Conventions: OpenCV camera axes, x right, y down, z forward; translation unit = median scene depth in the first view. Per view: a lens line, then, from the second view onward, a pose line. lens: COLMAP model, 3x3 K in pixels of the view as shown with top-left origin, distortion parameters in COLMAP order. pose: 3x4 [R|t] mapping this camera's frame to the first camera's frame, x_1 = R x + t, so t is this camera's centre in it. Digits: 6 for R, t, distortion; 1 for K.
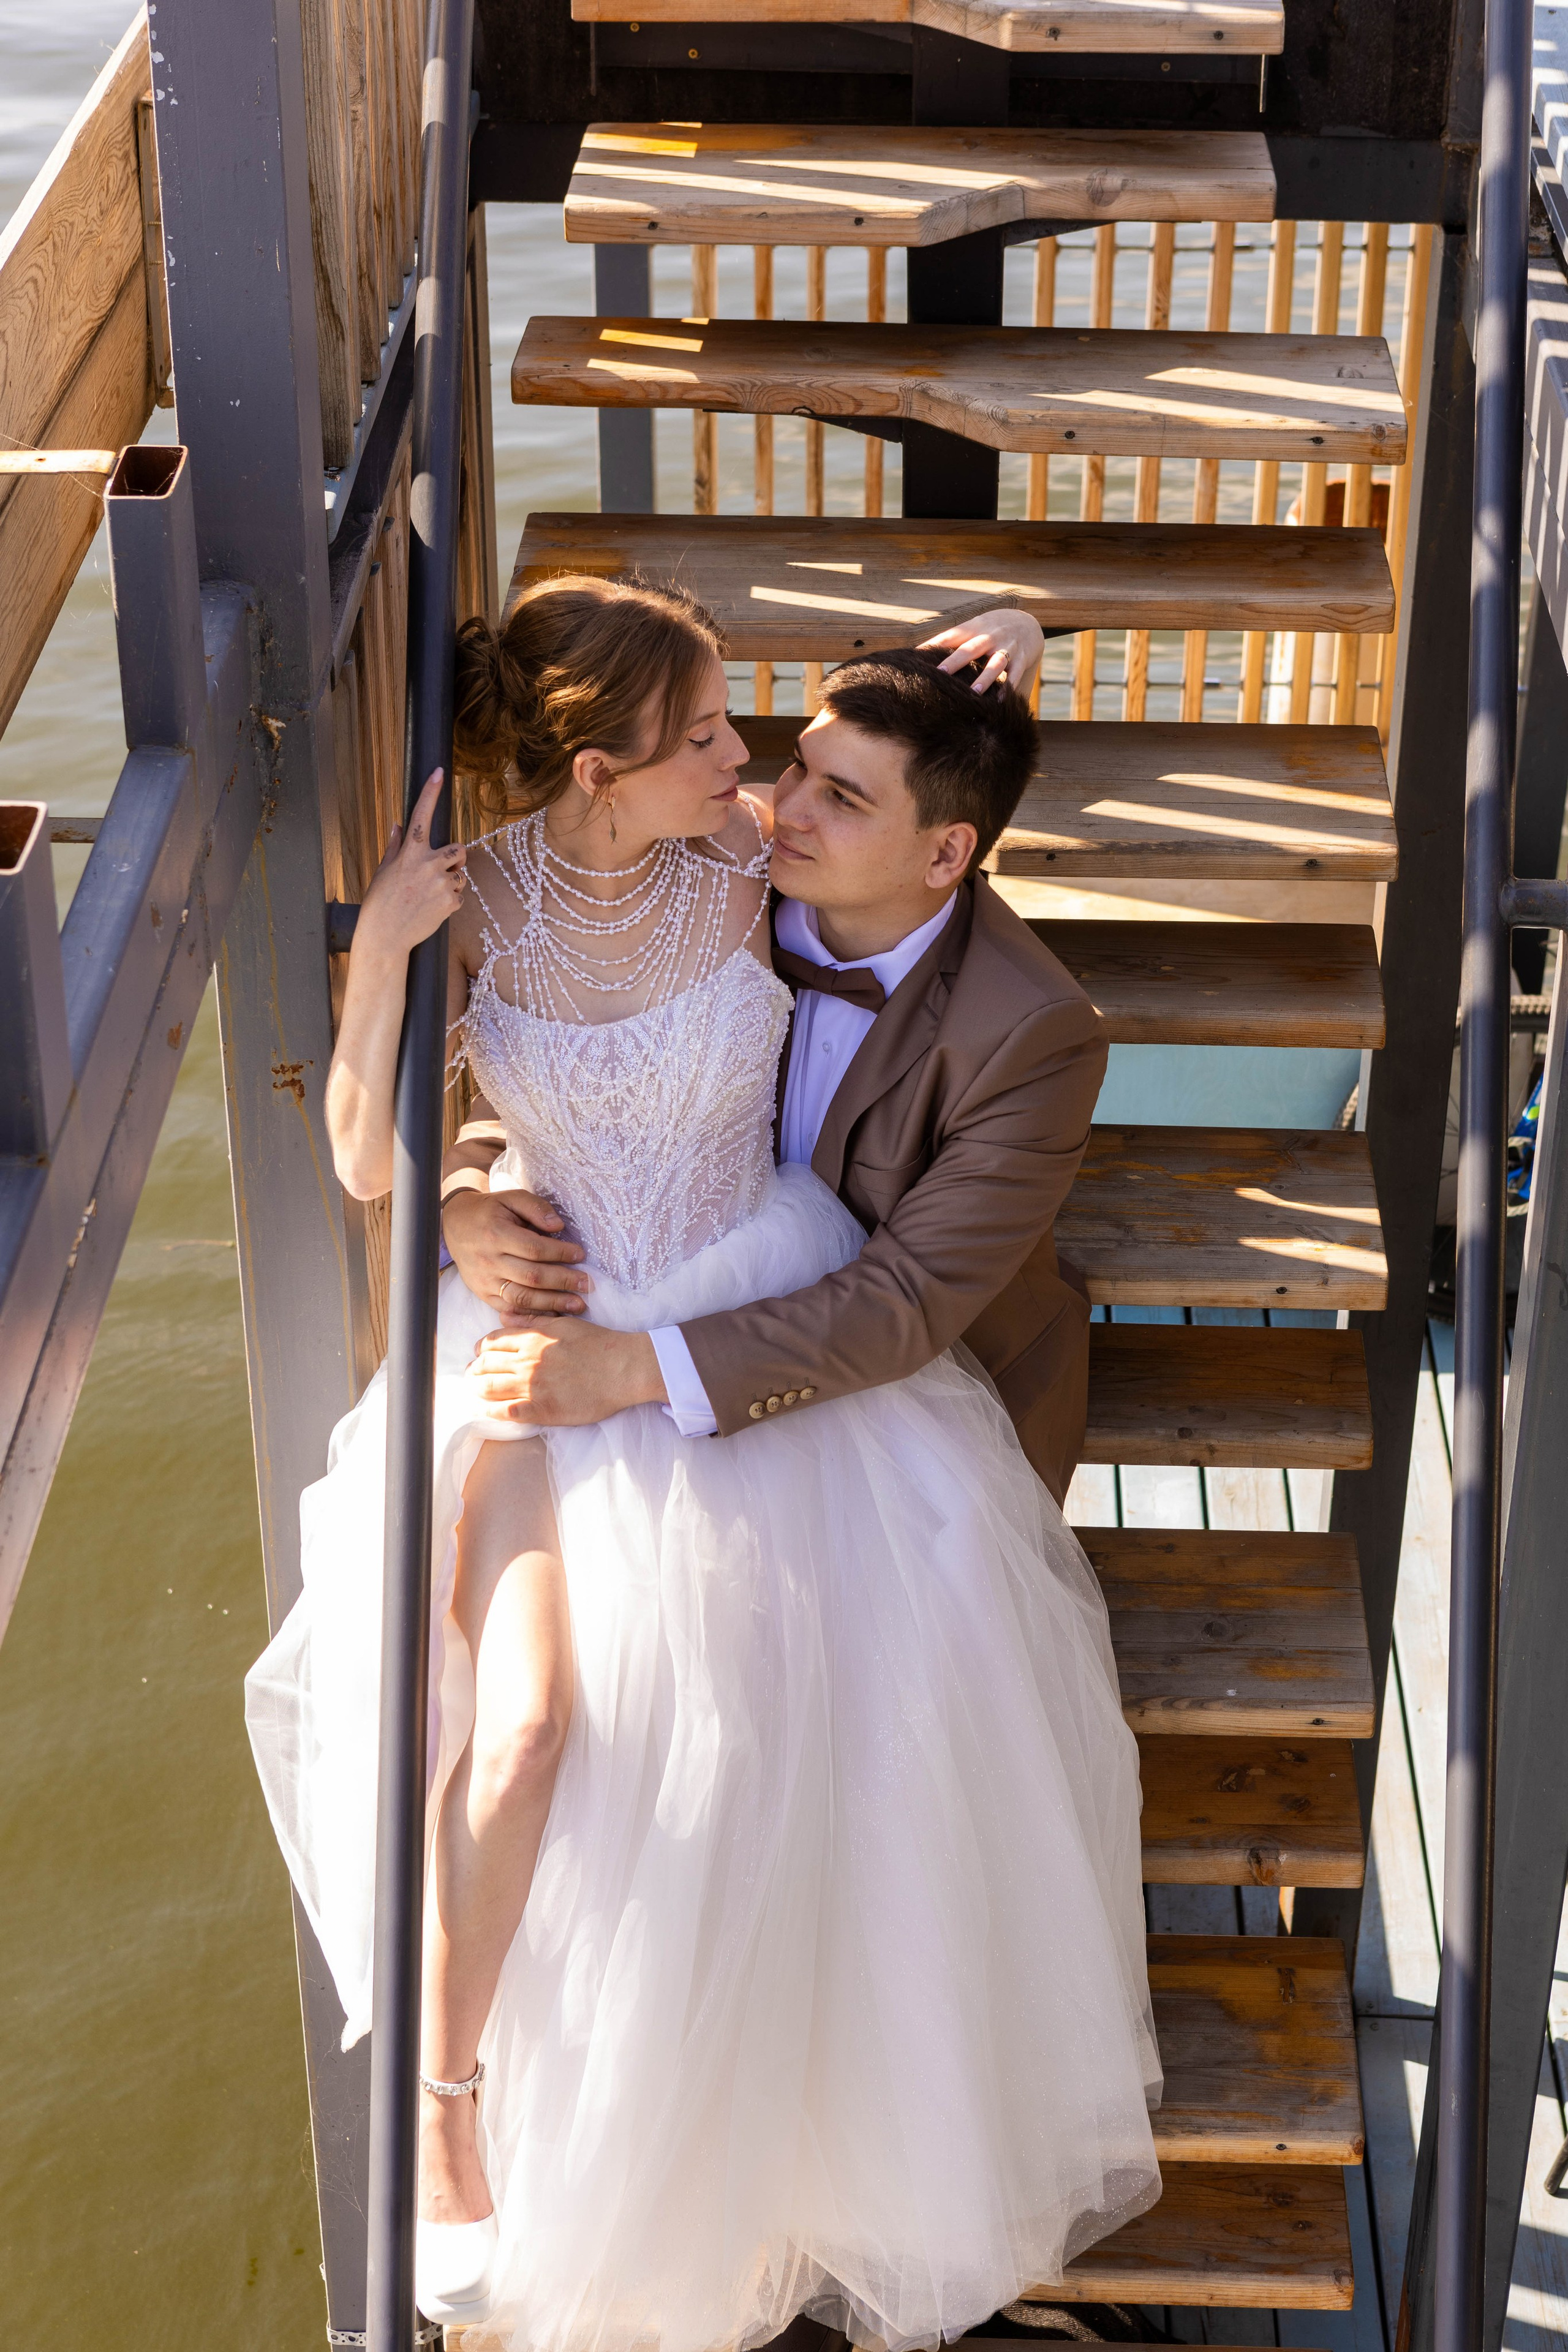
lens RADIAL K [[4316.2, 0, 784.4], [0, 4316.2, 1169.2], [0, 0, 1]] dist [-0.009051, 0.000000]
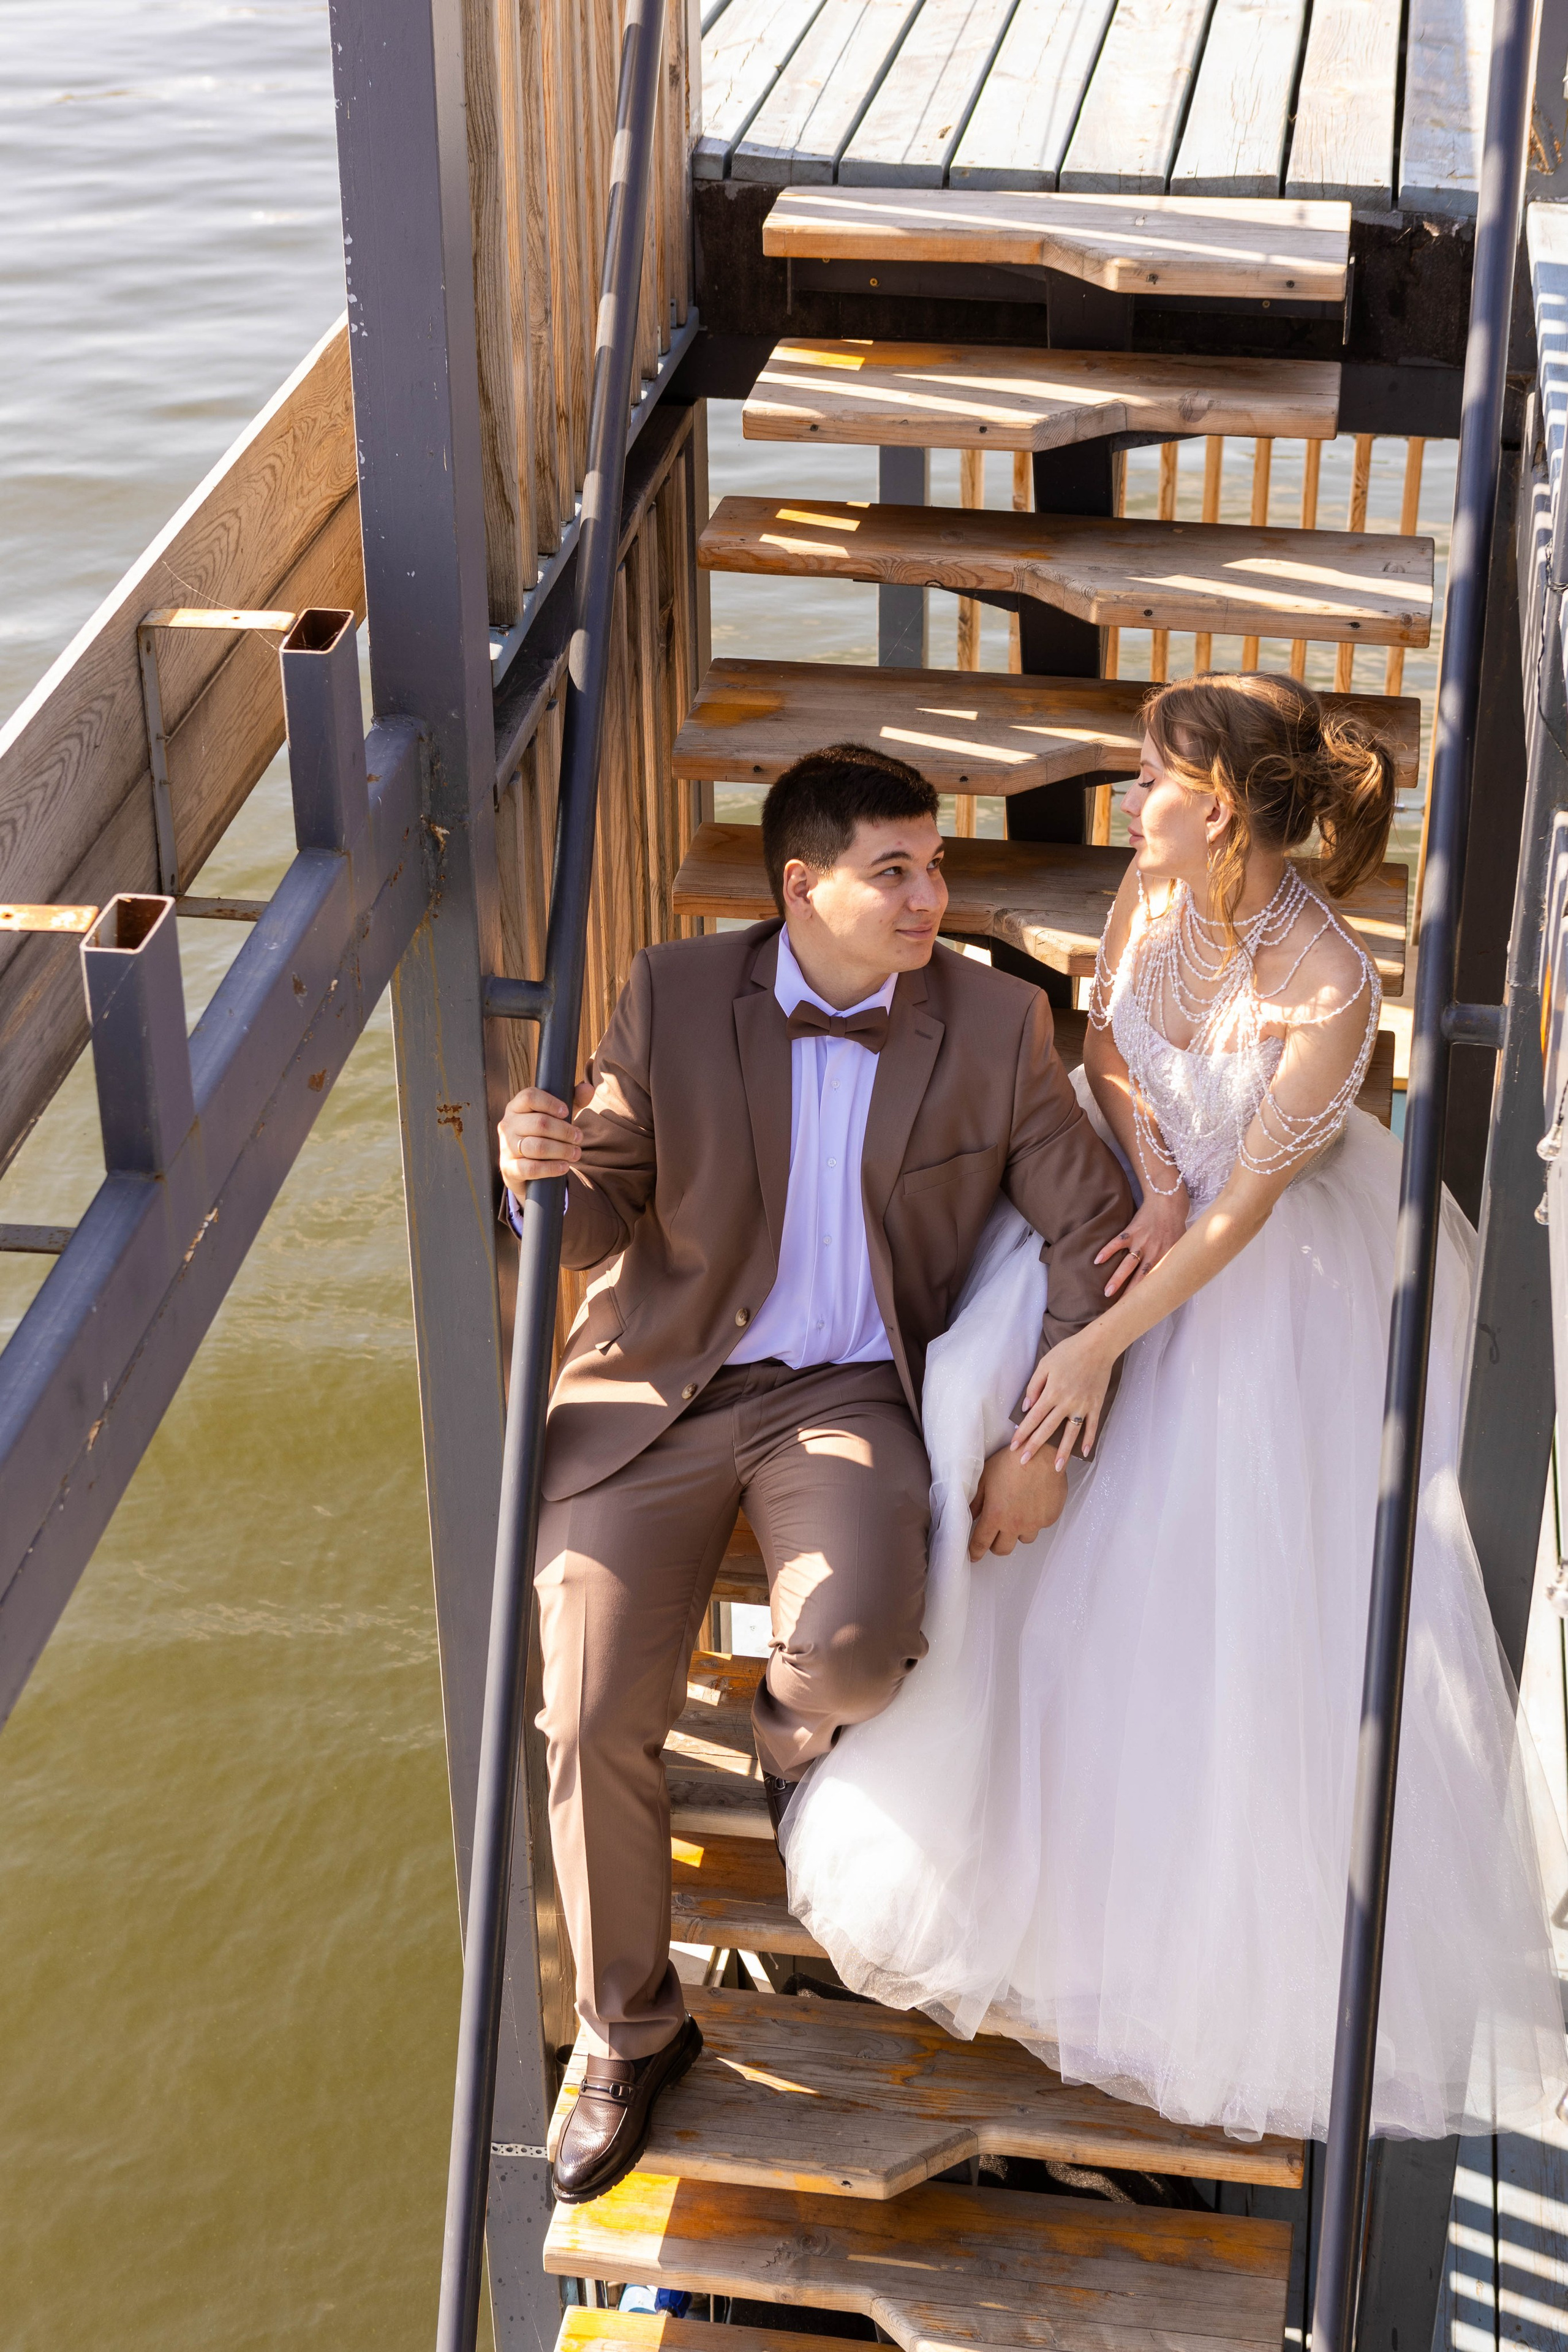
lens RADIAL K [[3808.6, 0, 783.3], [0, 3808.6, 1182.7], [0, 0, 1]] dist [-0.002929, 0.000000]
pose [[0.992191, 0.053455, -0.112696, 0.092863], [-0.053473, 0.998565, 0.002865, -0.009108], [0.112687, 0.003183, 0.993625, -0.065307]]
